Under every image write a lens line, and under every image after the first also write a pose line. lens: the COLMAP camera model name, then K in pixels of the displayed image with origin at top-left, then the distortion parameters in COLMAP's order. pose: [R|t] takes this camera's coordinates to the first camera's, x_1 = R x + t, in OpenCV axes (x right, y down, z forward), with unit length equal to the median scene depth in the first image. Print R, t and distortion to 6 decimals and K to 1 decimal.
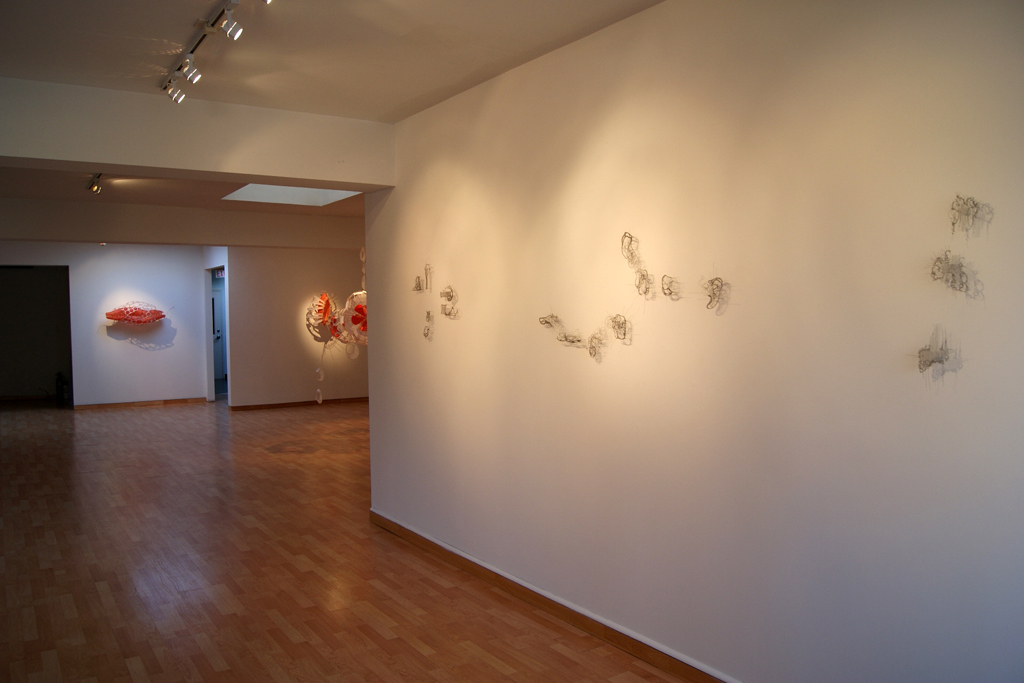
lens RADIAL K [[795.4, 0, 512.1], [0, 795.4, 357.3], [0, 0, 1]] dist [-0.079073, 0.000596]
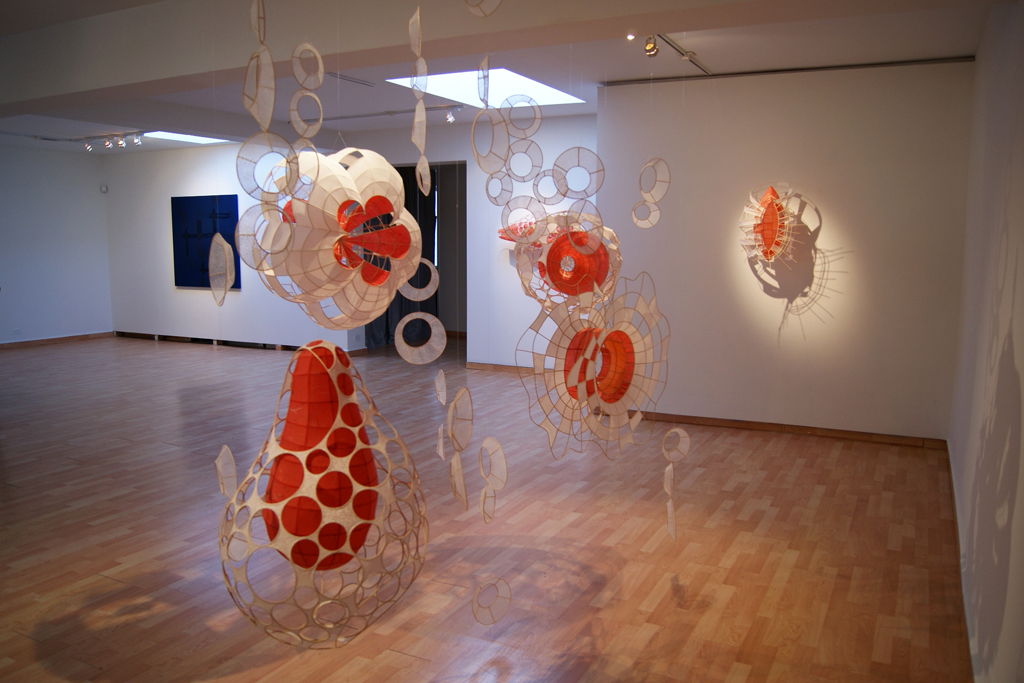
lens RADIAL K [[795.4, 0, 512.1], [0, 795.4, 357.3], [0, 0, 1]] dist [-0.079073, 0.000596]
pose [[0.478138, 0.137711, -0.867421, 0.084944], [-0.055812, 0.990399, 0.126470, -0.034551], [0.876510, -0.012058, 0.481233, 0.648478]]
